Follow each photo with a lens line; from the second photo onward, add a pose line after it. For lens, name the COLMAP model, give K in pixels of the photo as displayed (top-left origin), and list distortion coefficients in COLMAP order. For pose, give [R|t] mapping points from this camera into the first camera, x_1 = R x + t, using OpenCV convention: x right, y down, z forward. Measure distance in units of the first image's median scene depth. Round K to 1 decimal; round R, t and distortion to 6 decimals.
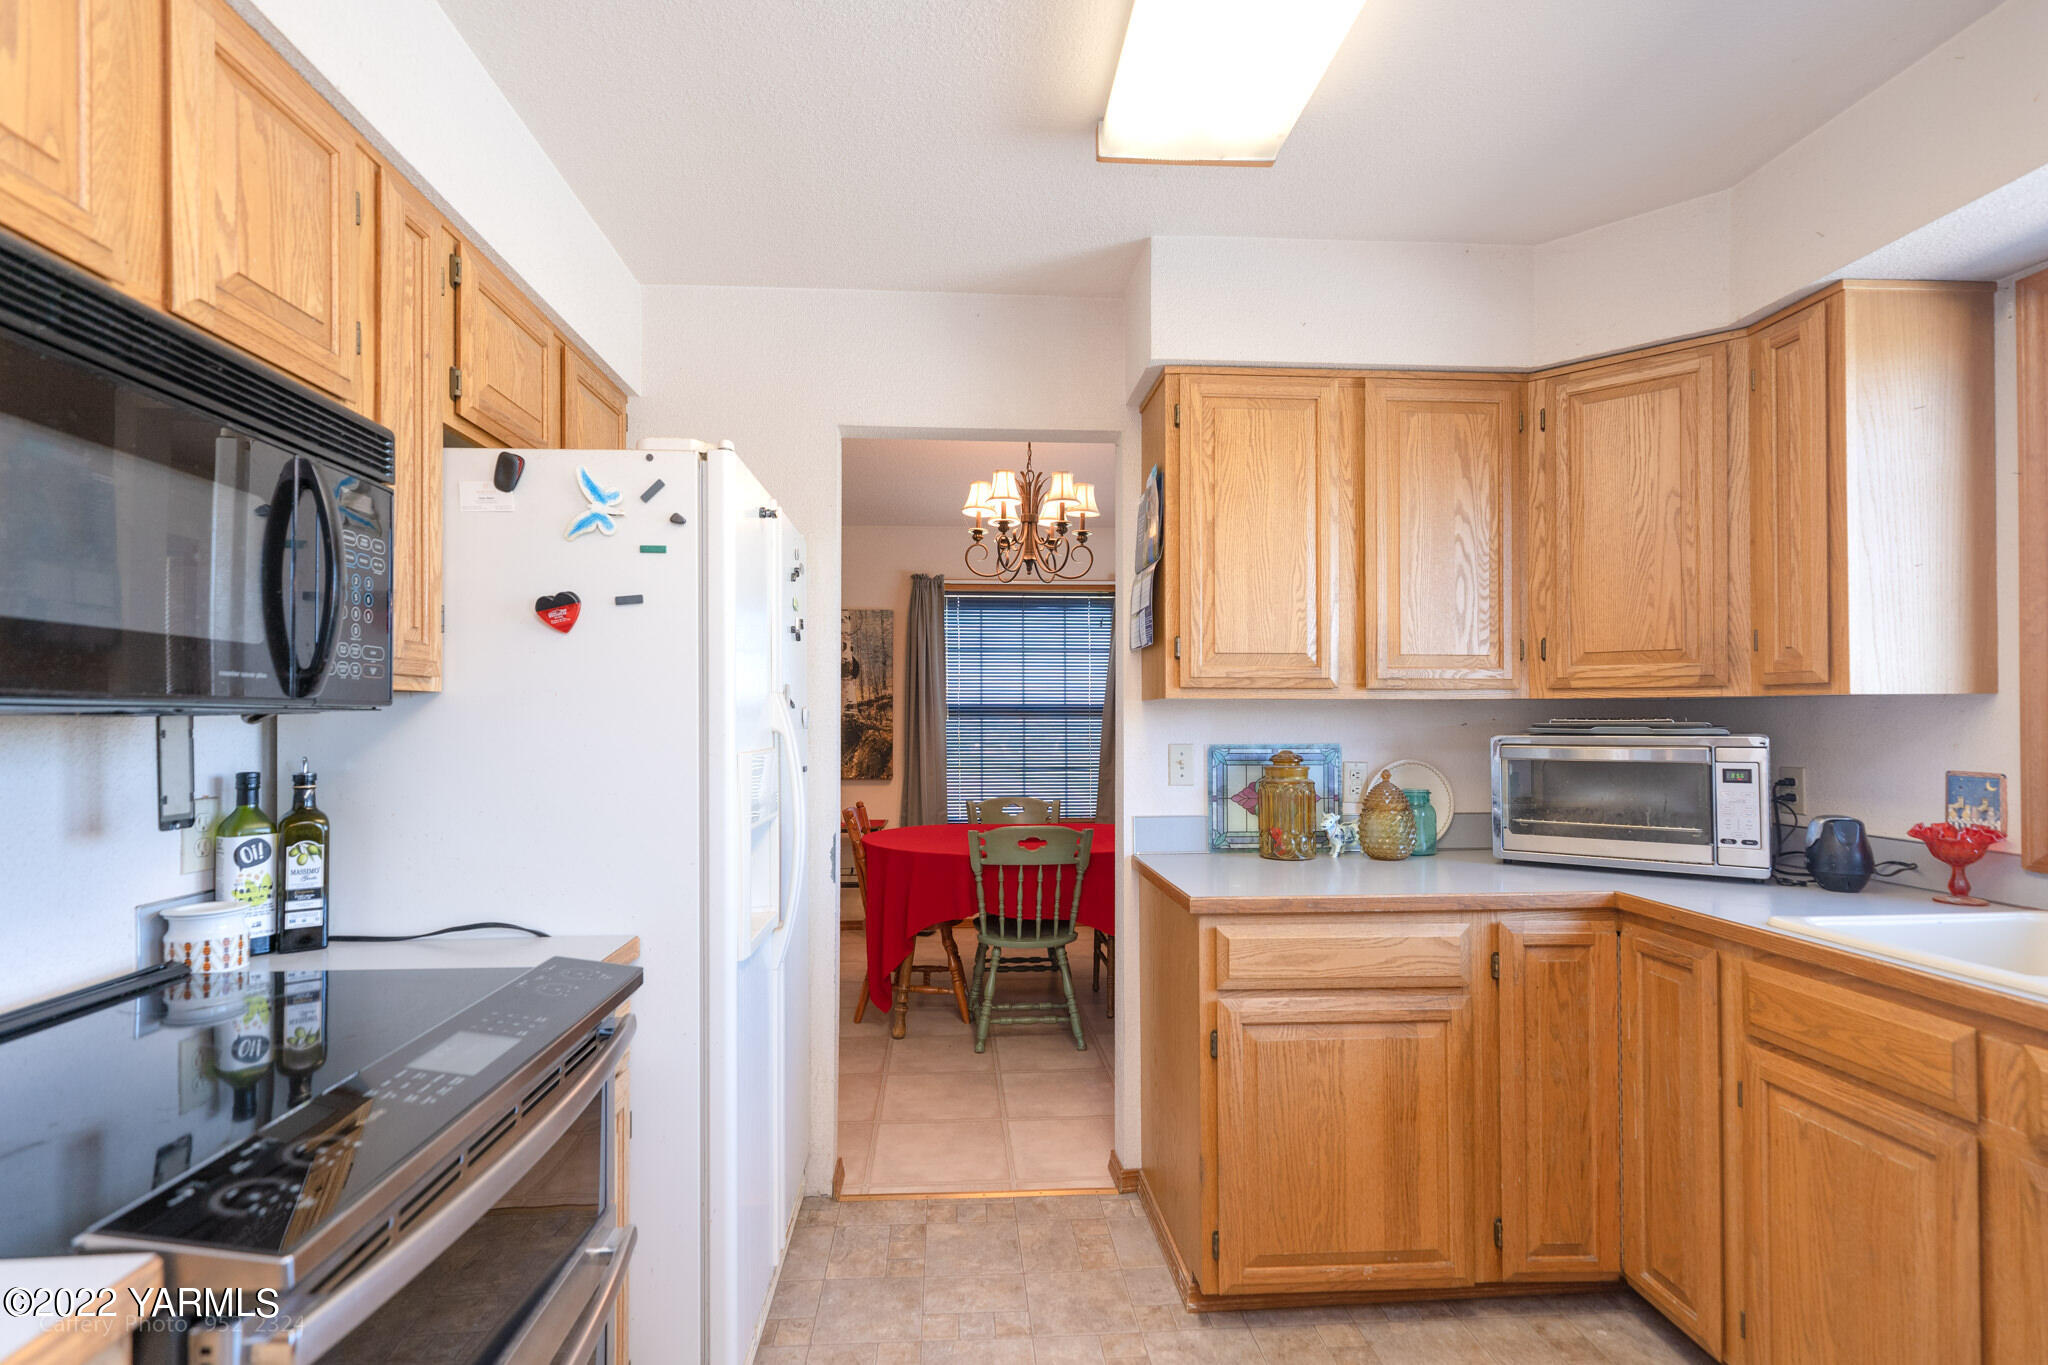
lens RADIAL K [[919.4, 0, 993.3], [0, 919.4, 713.7], [0, 0, 1]] dist [0.001775, 0.000331]
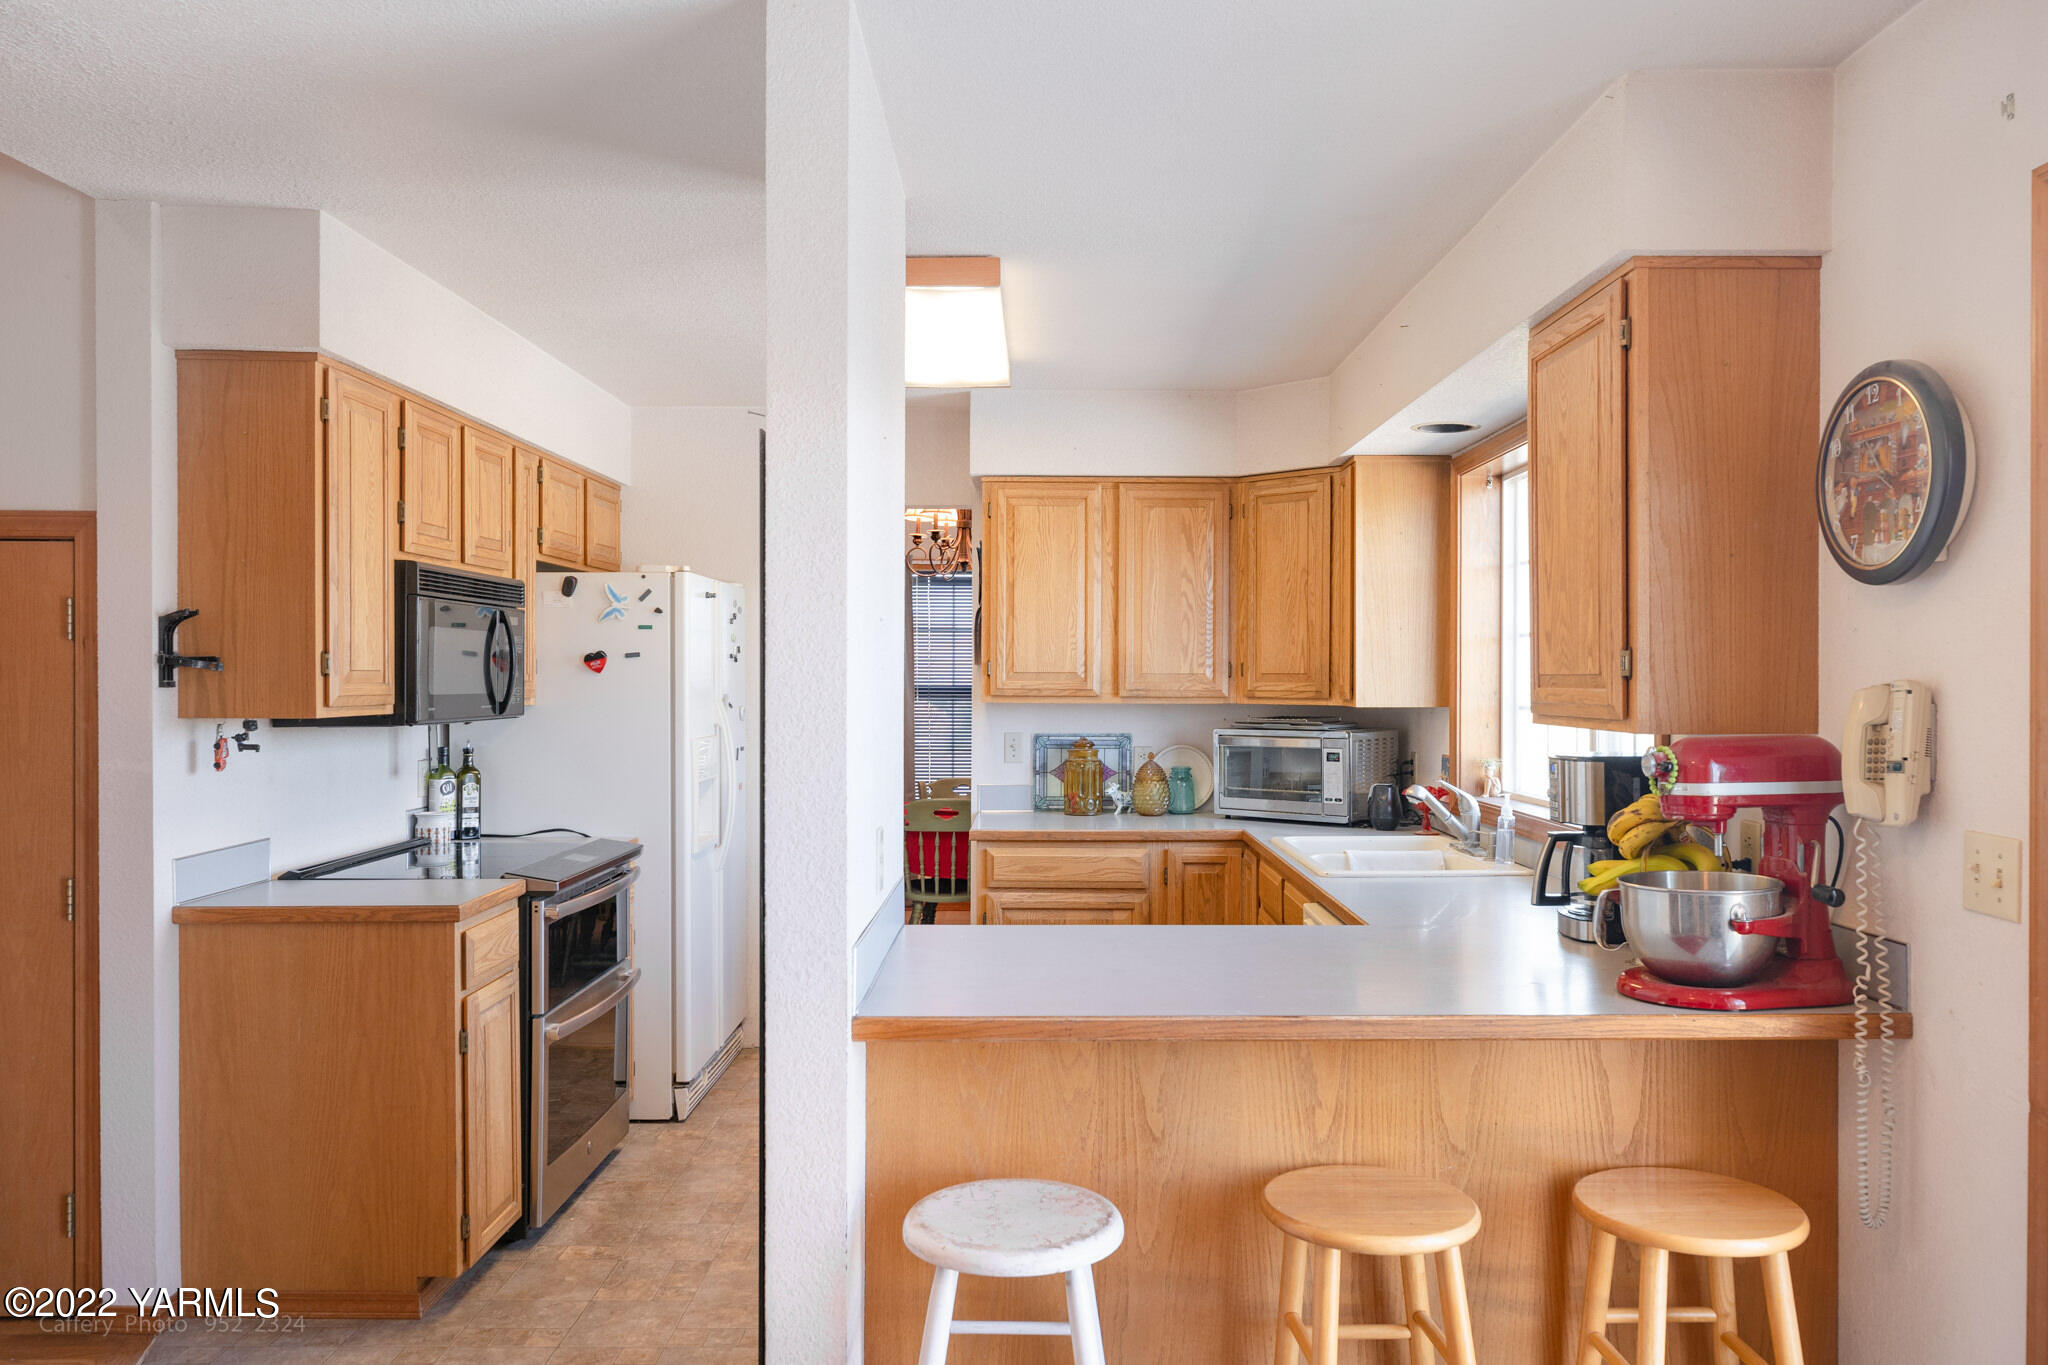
lens RADIAL K [[1417.1, 0, 1038.0], [0, 1417.1, 683.0], [0, 0, 1]] dist [-0.008656, 0.001551]
pose [[0.998493, 0.004957, -0.054651, 0.406870], [-0.004466, 0.999949, 0.009108, -0.069669], [0.054694, -0.008850, 0.998464, -1.277283]]
